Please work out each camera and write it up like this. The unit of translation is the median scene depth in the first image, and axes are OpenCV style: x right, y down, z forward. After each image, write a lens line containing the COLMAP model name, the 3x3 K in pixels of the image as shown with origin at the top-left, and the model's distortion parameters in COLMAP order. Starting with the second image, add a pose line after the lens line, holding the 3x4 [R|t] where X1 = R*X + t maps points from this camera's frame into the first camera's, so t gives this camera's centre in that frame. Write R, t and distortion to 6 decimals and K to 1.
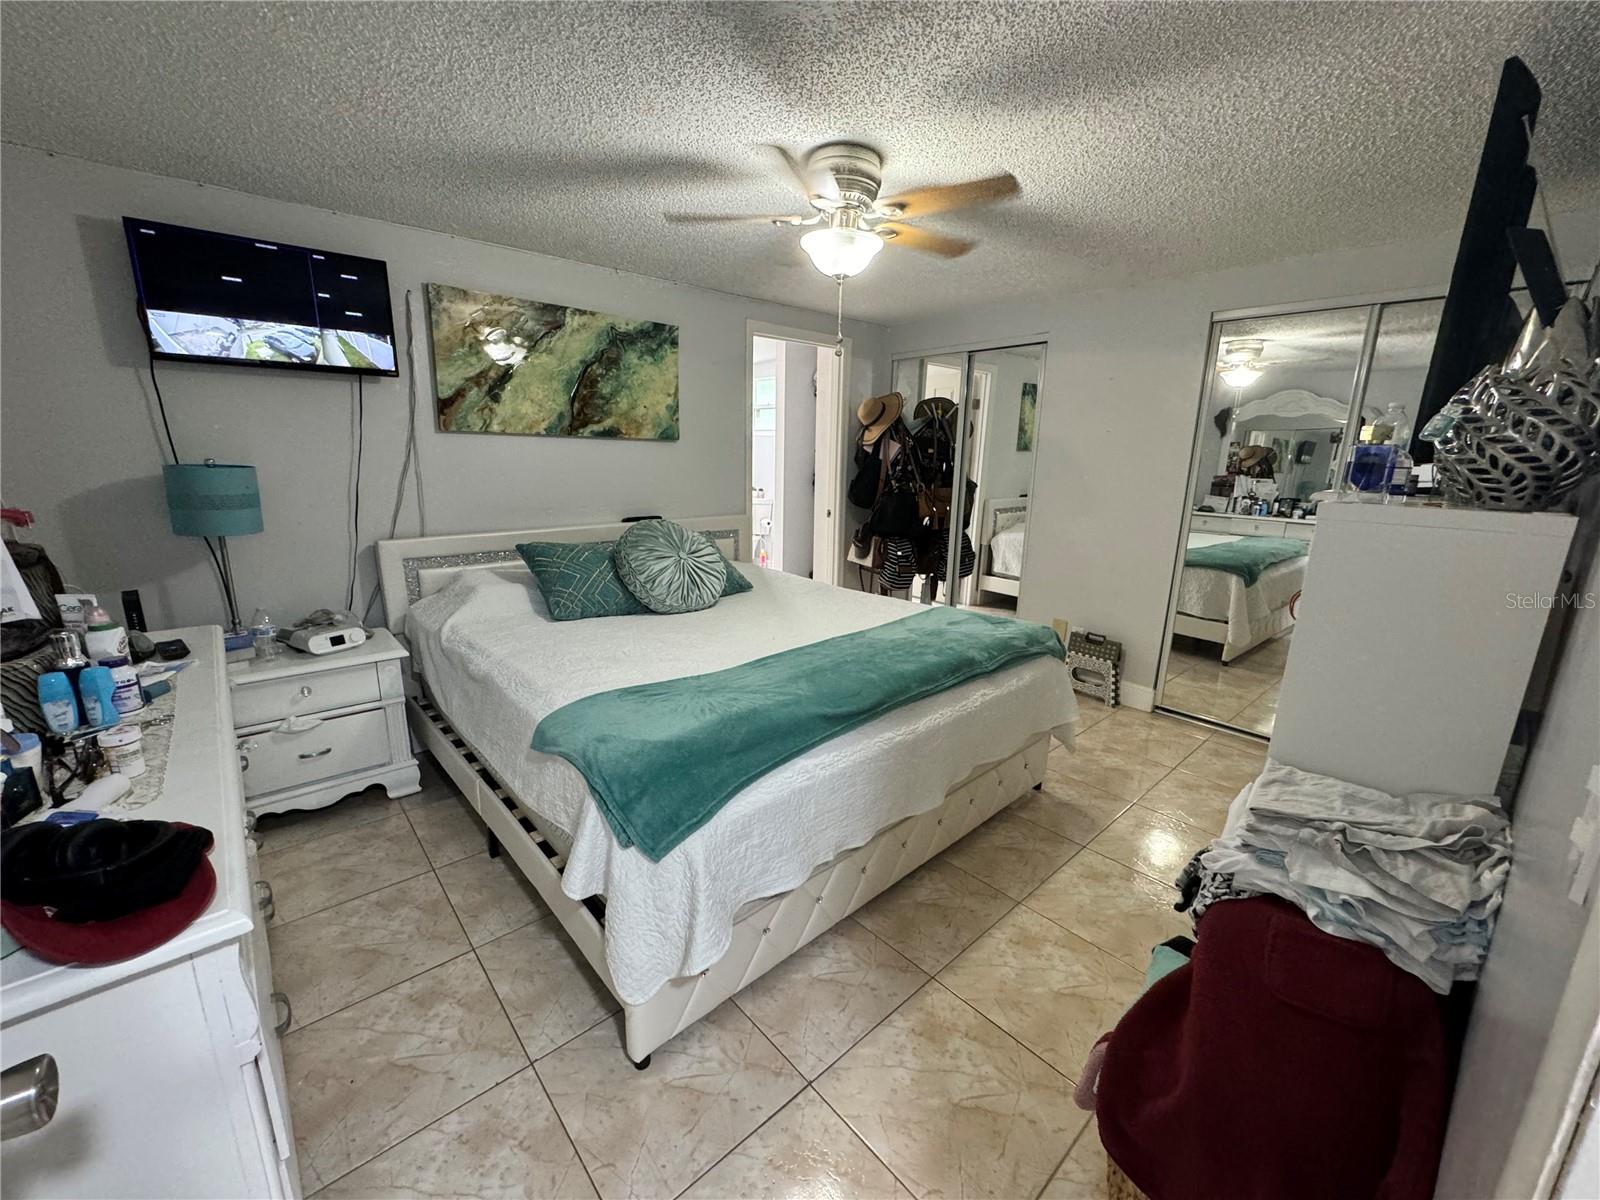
lens RADIAL K [[634.3, 0, 795.4], [0, 634.3, 603.8], [0, 0, 1]] dist [-0.003015, 0.000027]
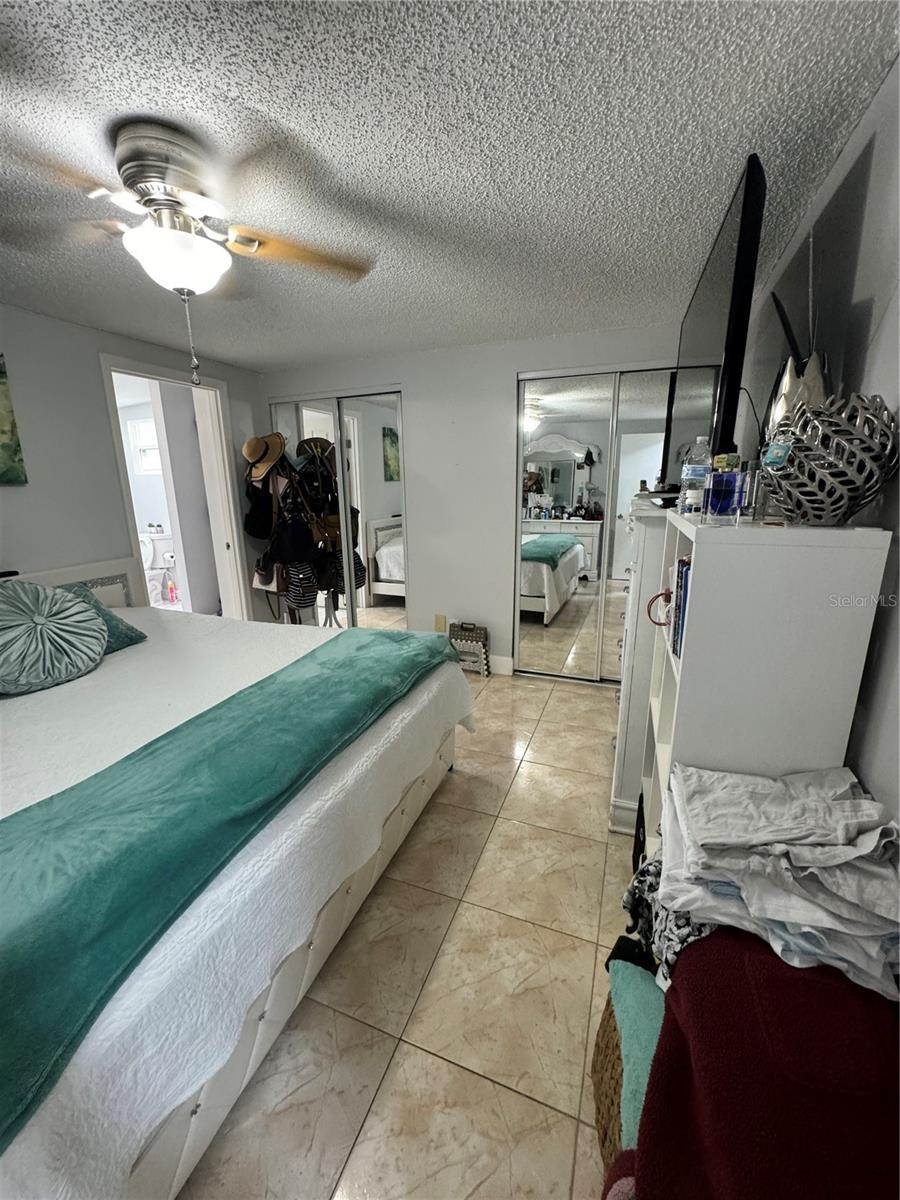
lens RADIAL K [[475.7, 0, 446.1], [0, 475.7, 594.6], [0, 0, 1]] dist [-0.003015, 0.000027]
pose [[0.892638, -0.135250, 0.430005, 0.037849], [0.136430, 0.990247, 0.028251, -0.051344], [-0.429632, 0.033447, 0.902384, 0.184434]]
